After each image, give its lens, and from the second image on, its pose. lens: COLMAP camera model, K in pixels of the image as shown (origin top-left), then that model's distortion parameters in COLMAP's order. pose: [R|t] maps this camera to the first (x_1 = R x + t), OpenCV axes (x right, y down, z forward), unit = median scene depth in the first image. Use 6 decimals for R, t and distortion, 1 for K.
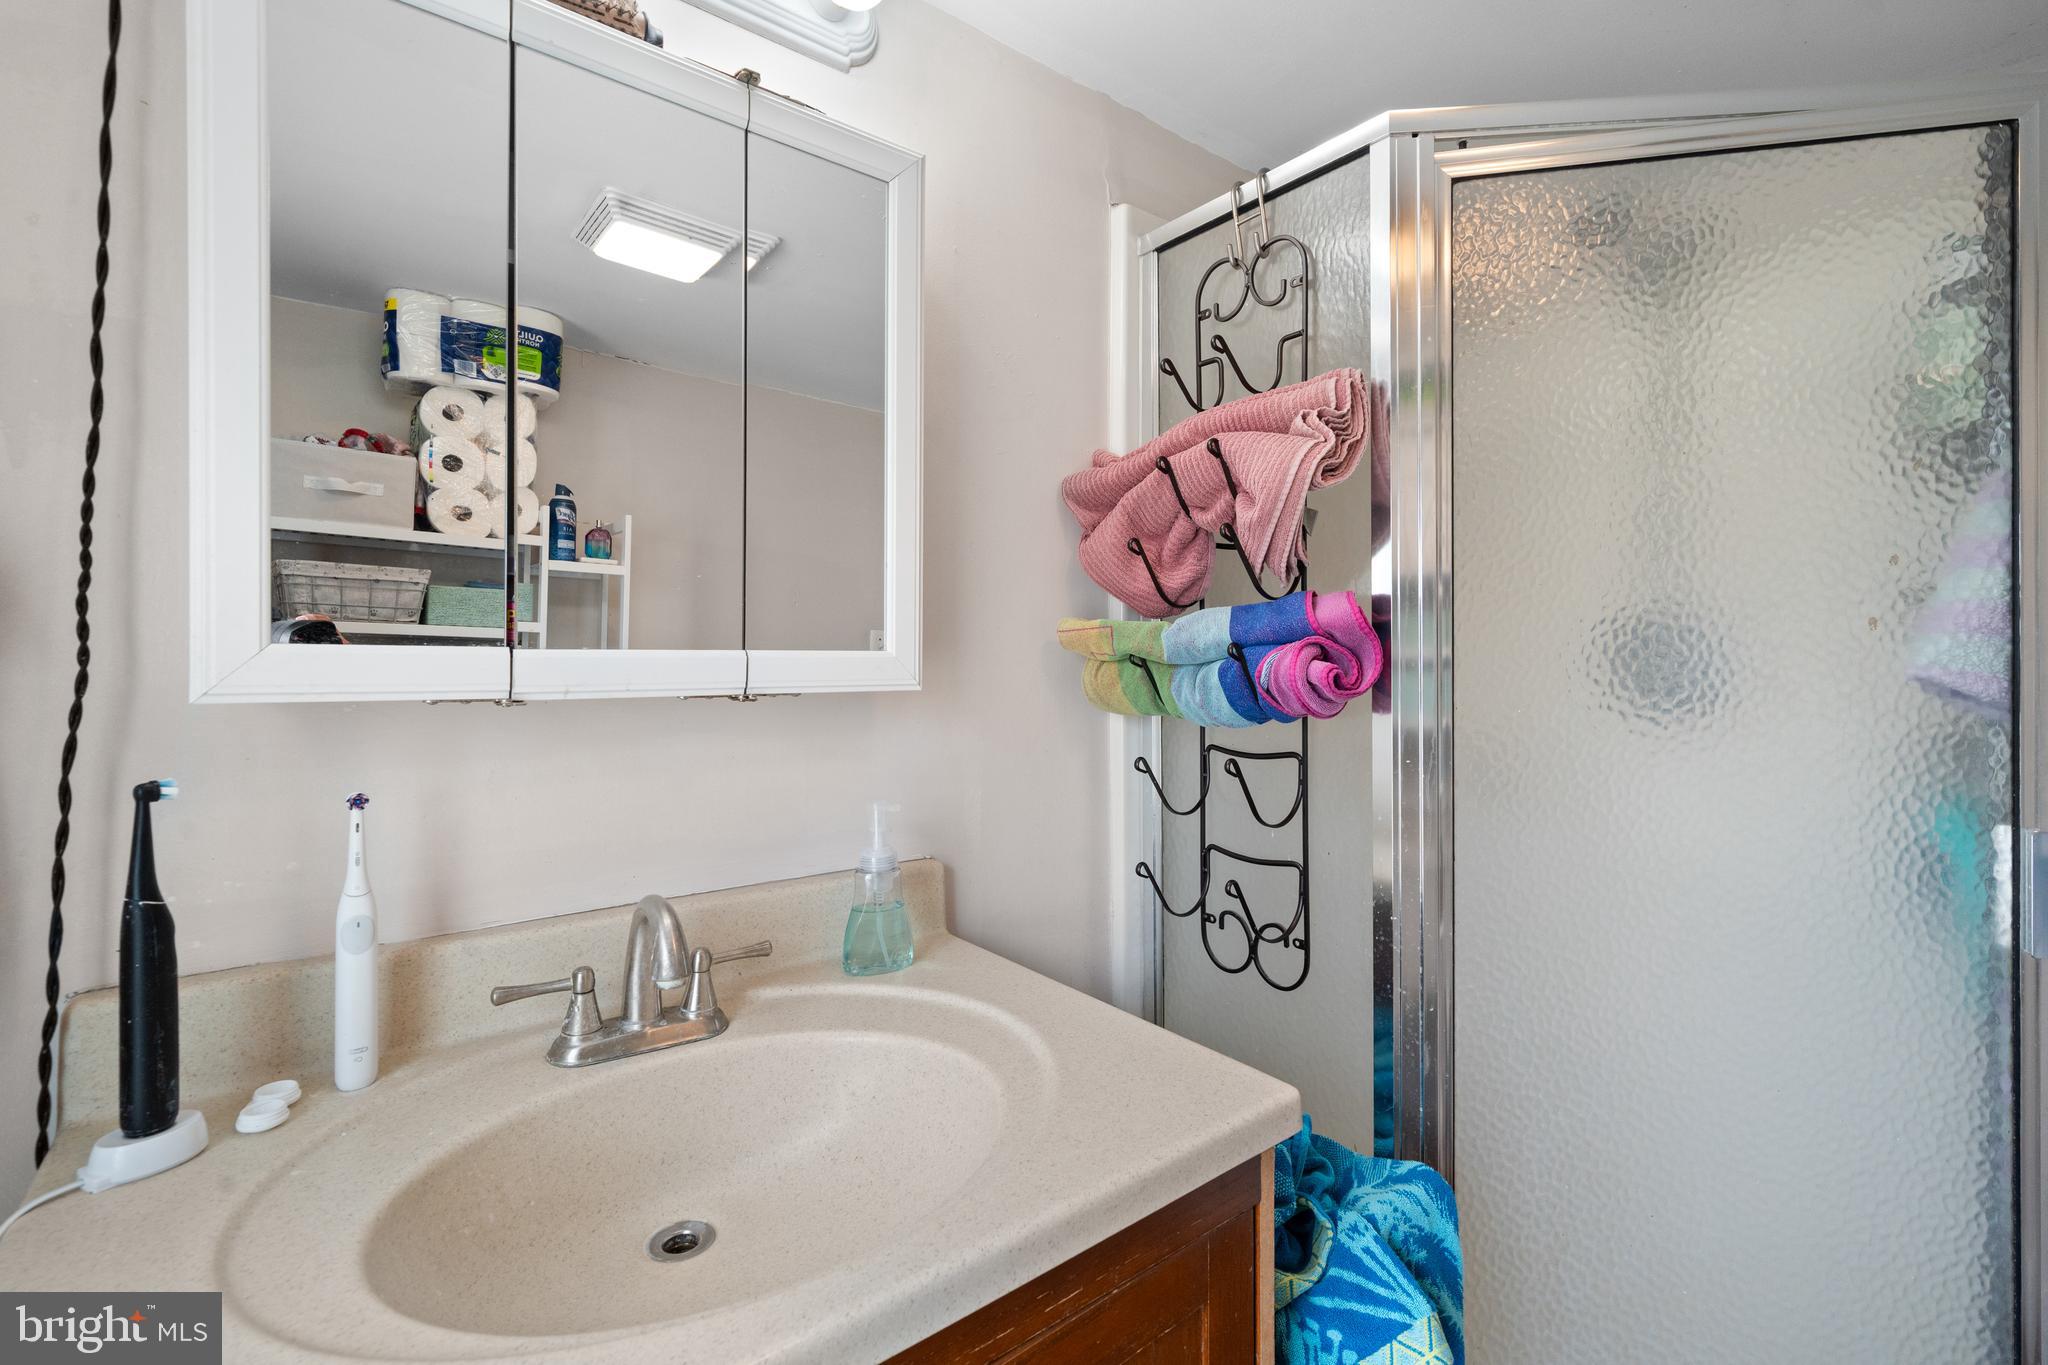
lens RADIAL K [[894.4, 0, 1022.5], [0, 894.4, 663.4], [0, 0, 1]] dist [0.000539, 0.000179]
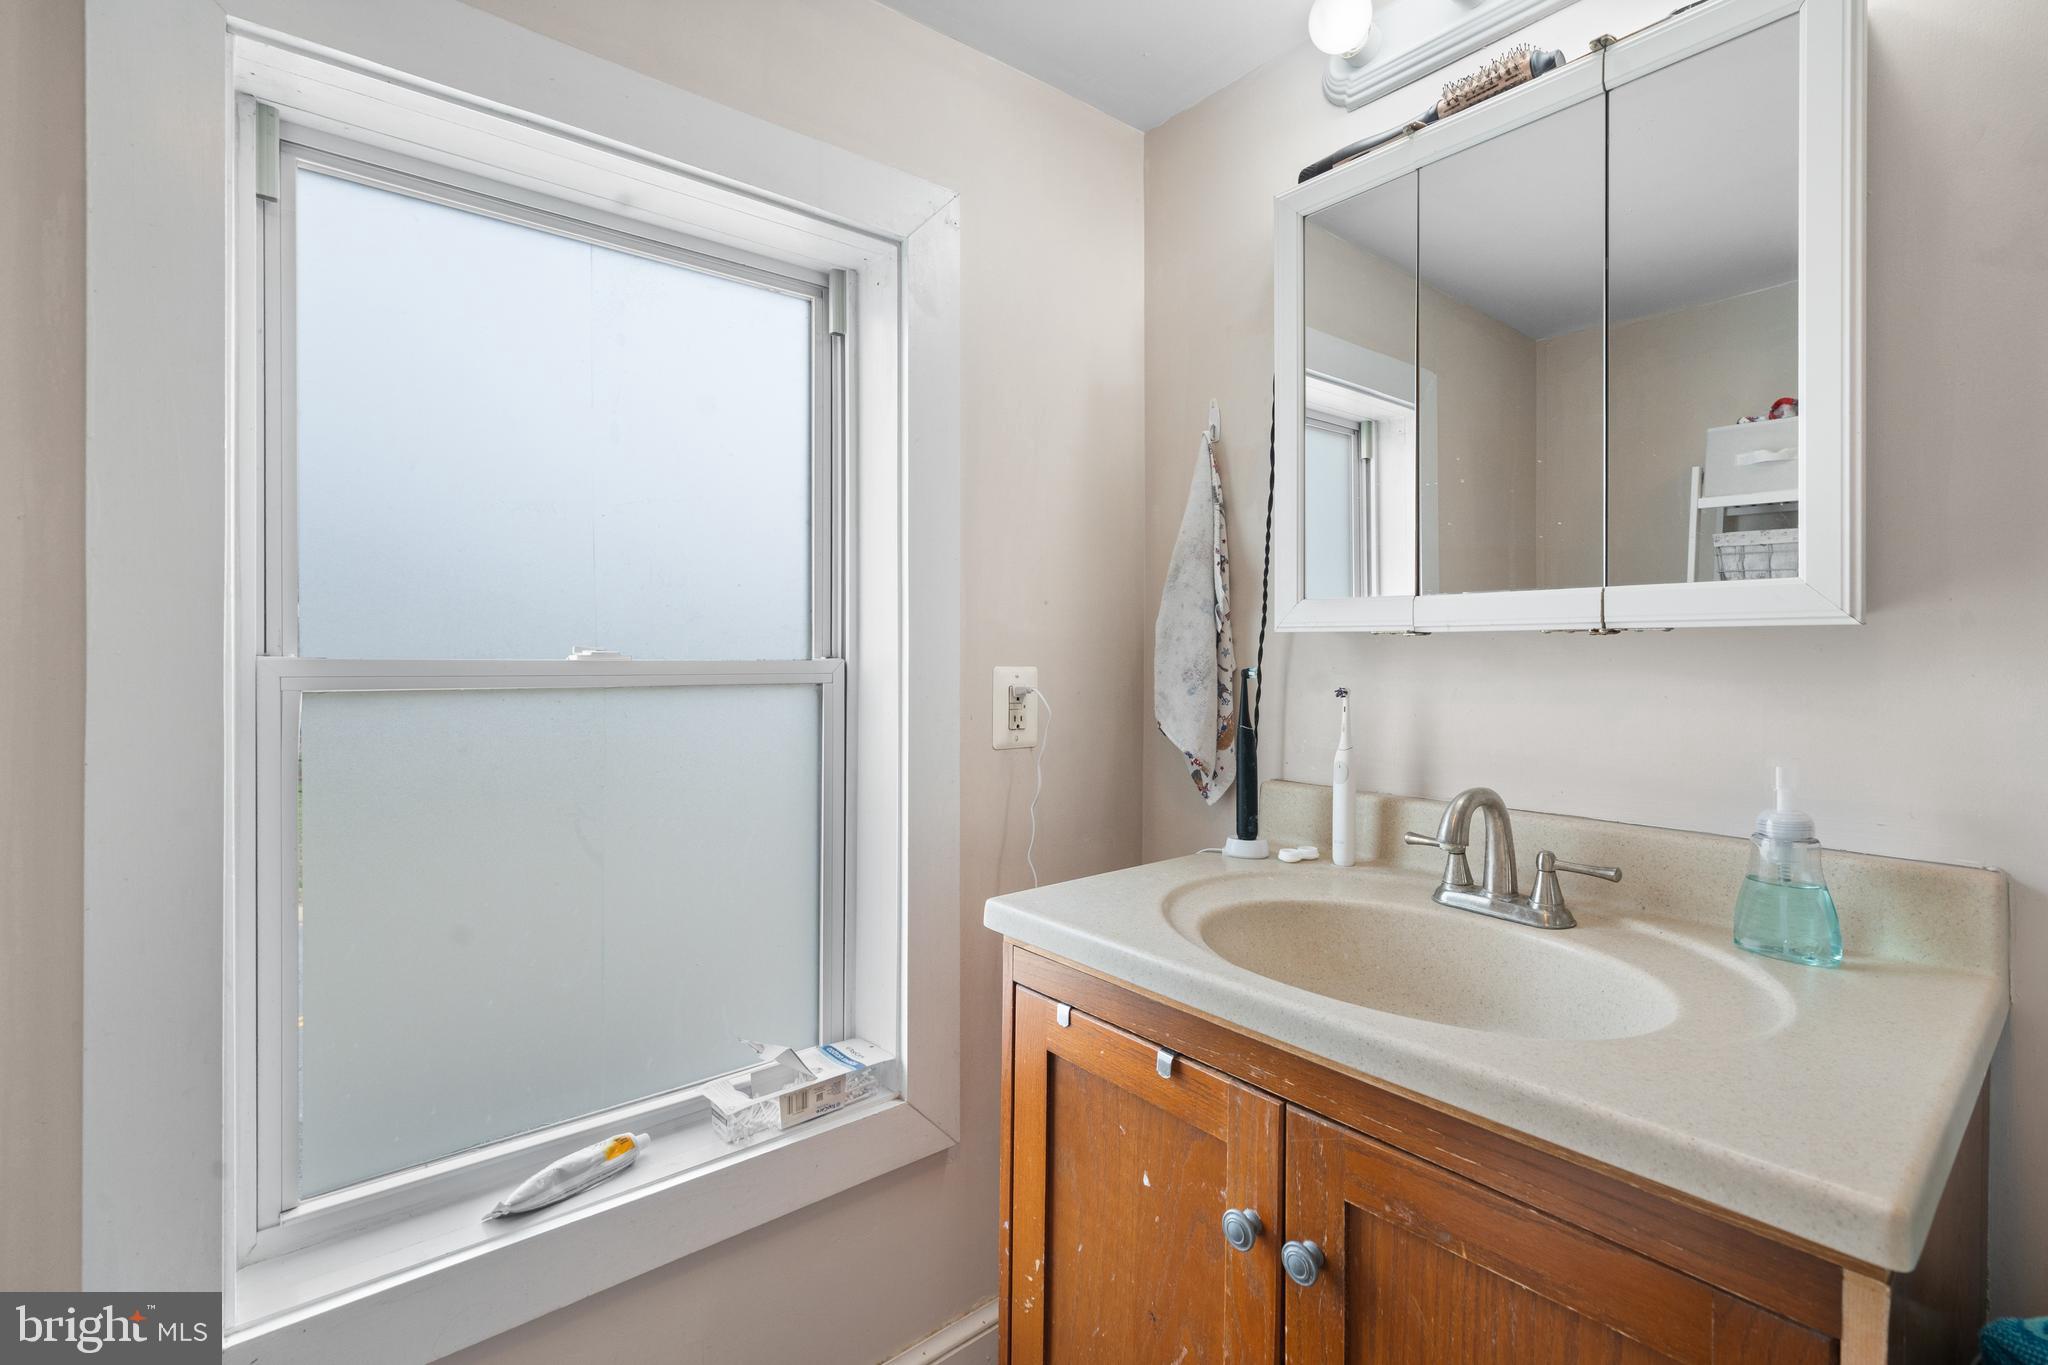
lens RADIAL K [[927.5, 0, 1021.8], [0, 927.5, 648.8], [0, 0, 1]] dist [-0.000139, -0.000009]
pose [[0.030500, 0.000173, -0.999535, 0.787270], [0.001037, 0.999999, 0.000205, 0.058971], [0.999534, -0.001042, 0.030500, 0.291725]]
